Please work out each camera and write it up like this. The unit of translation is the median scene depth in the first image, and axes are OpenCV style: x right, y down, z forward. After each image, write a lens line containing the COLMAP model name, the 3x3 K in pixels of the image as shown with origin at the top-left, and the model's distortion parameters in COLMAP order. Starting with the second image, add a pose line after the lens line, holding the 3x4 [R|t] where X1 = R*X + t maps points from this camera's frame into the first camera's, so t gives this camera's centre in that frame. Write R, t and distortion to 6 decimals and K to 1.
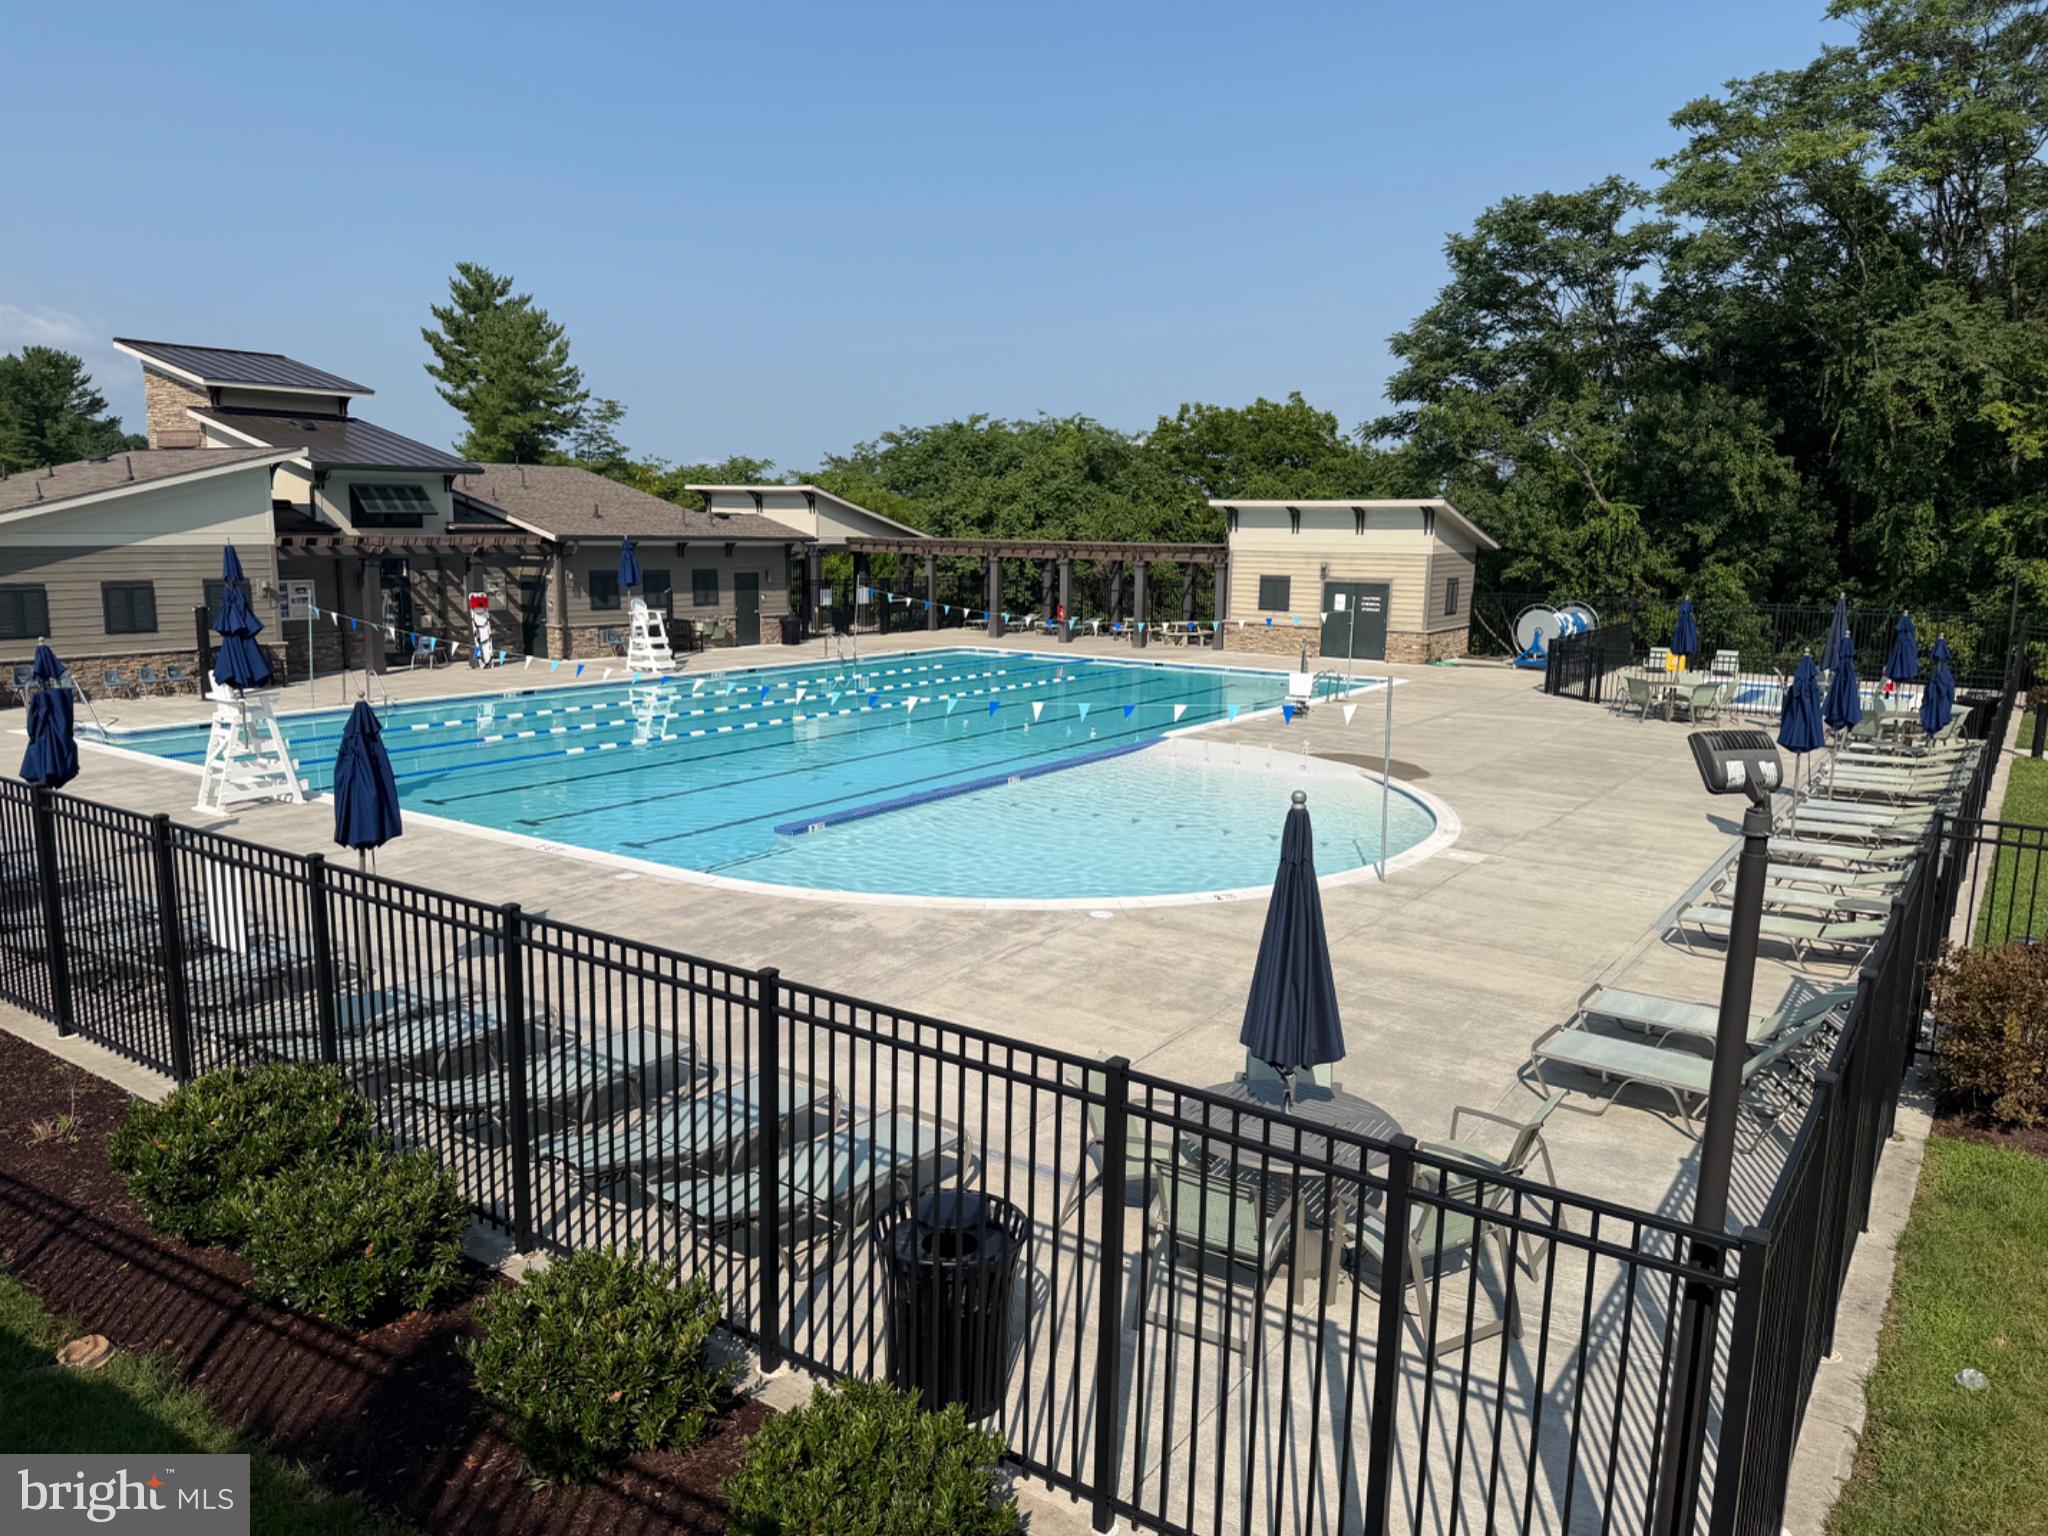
lens RADIAL K [[1466.5, 0, 1031.9], [0, 1466.5, 788.7], [0, 0, 1]] dist [0.046479, -0.046859]
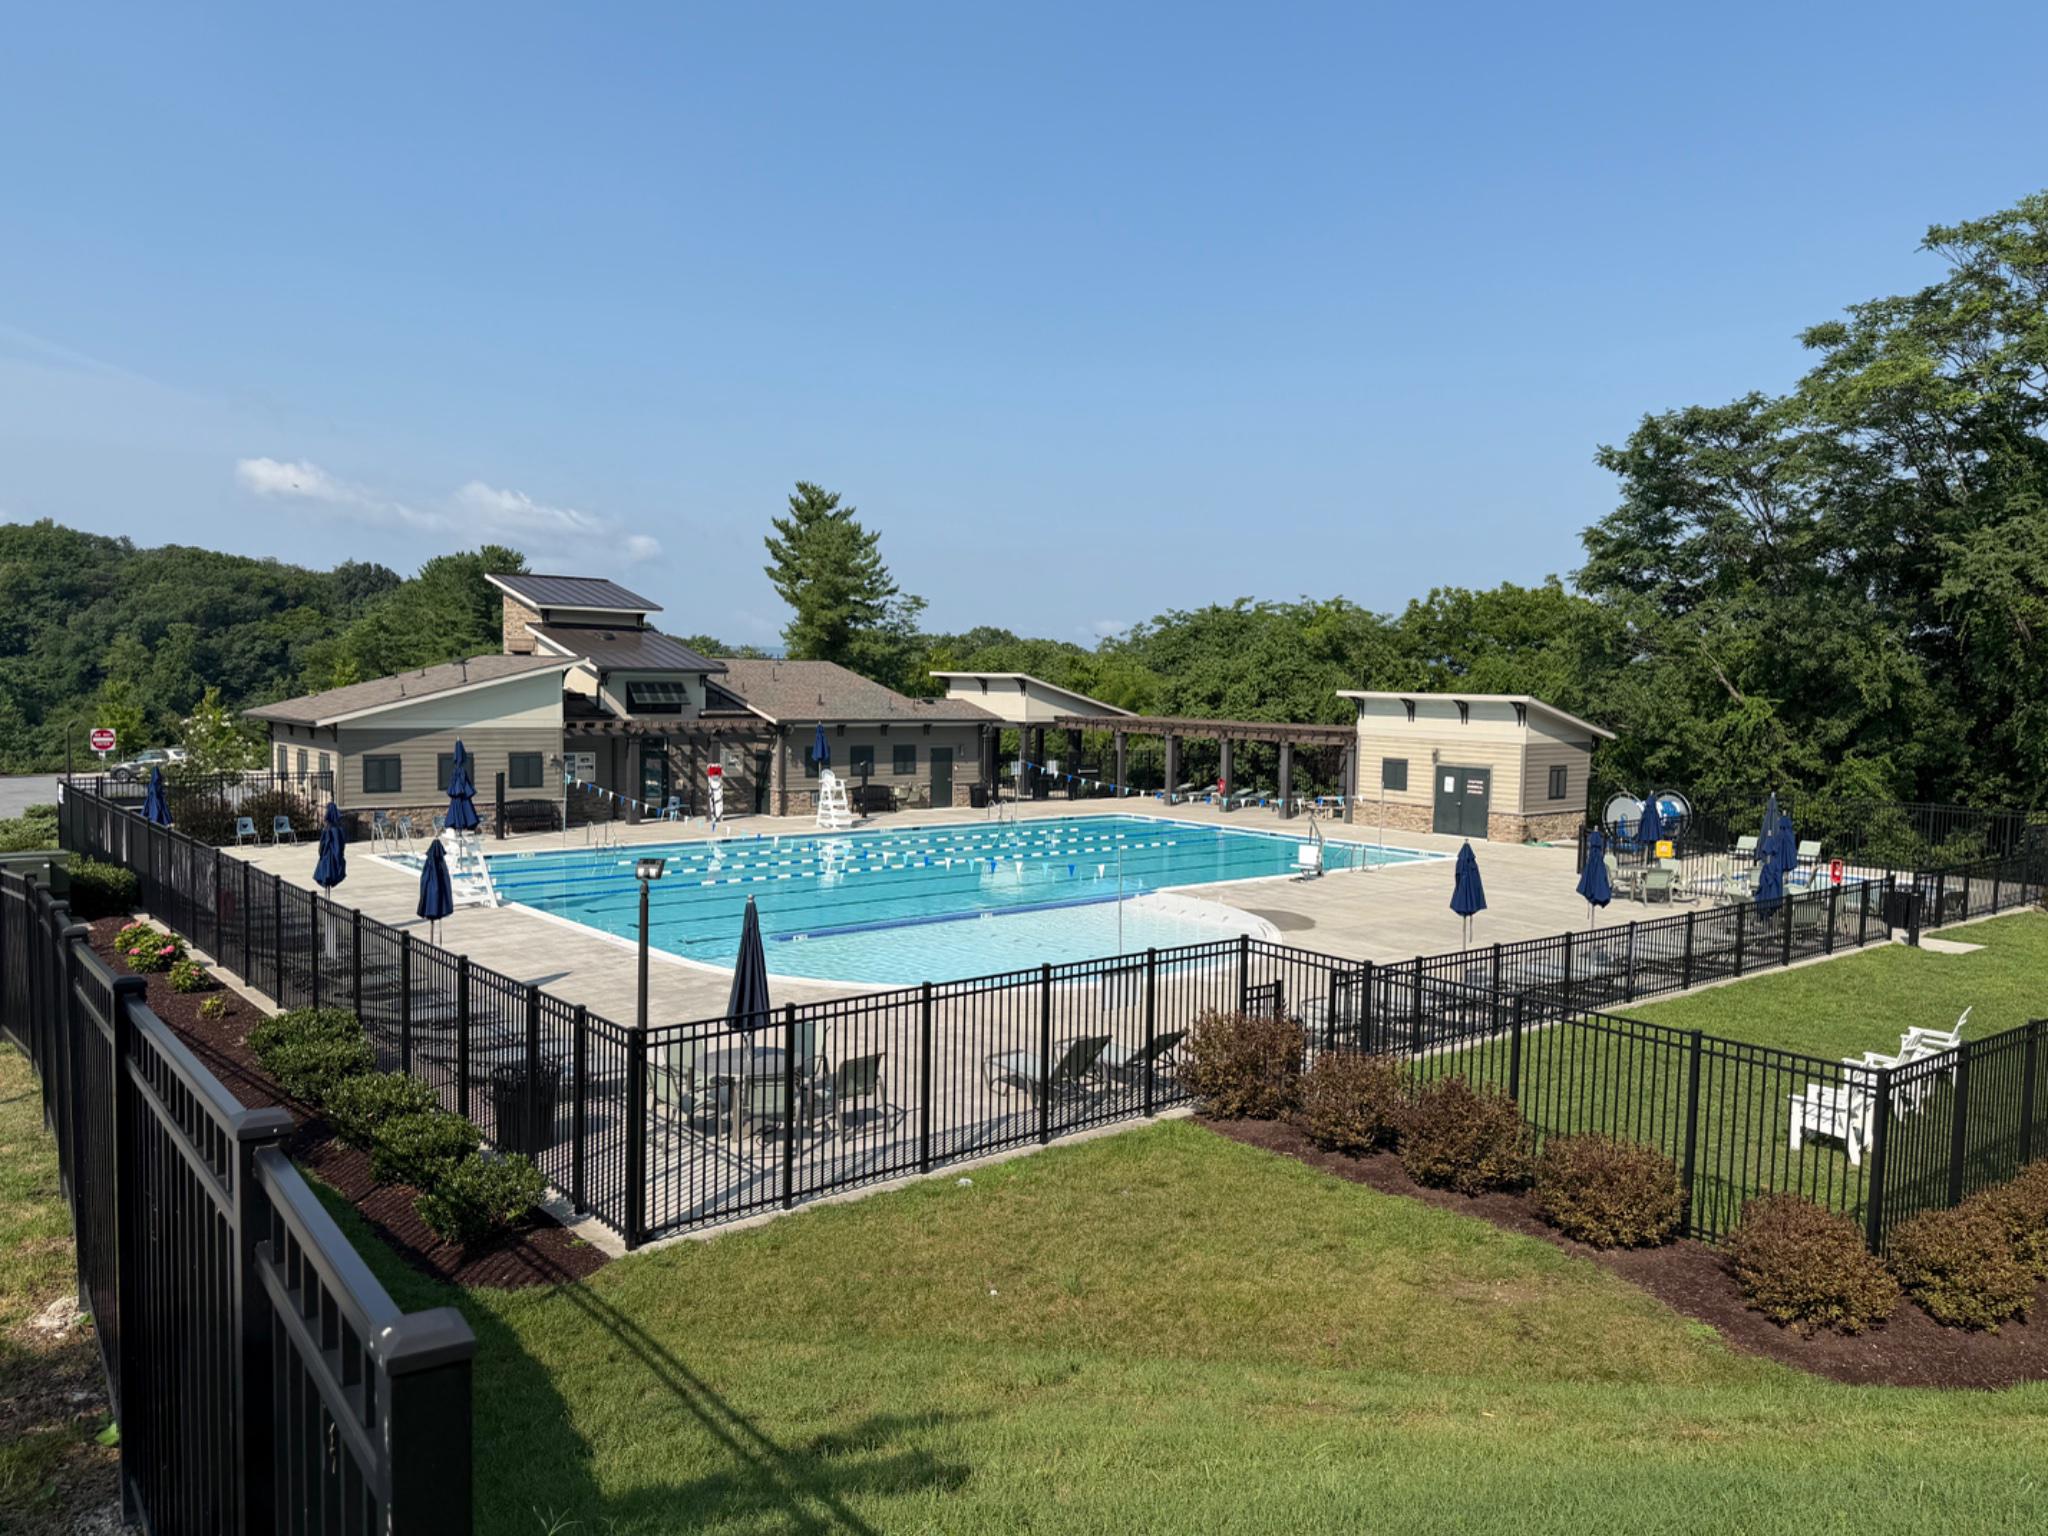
lens RADIAL K [[1577.7, 0, 1044.0], [0, 1577.7, 771.2], [0, 0, 1]] dist [0.044748, -0.019093]
pose [[0.960675, 0.022456, -0.276765, 0.240197], [-0.054810, 0.992450, -0.109724, 0.009396], [0.272211, 0.120578, 0.954653, -0.207158]]
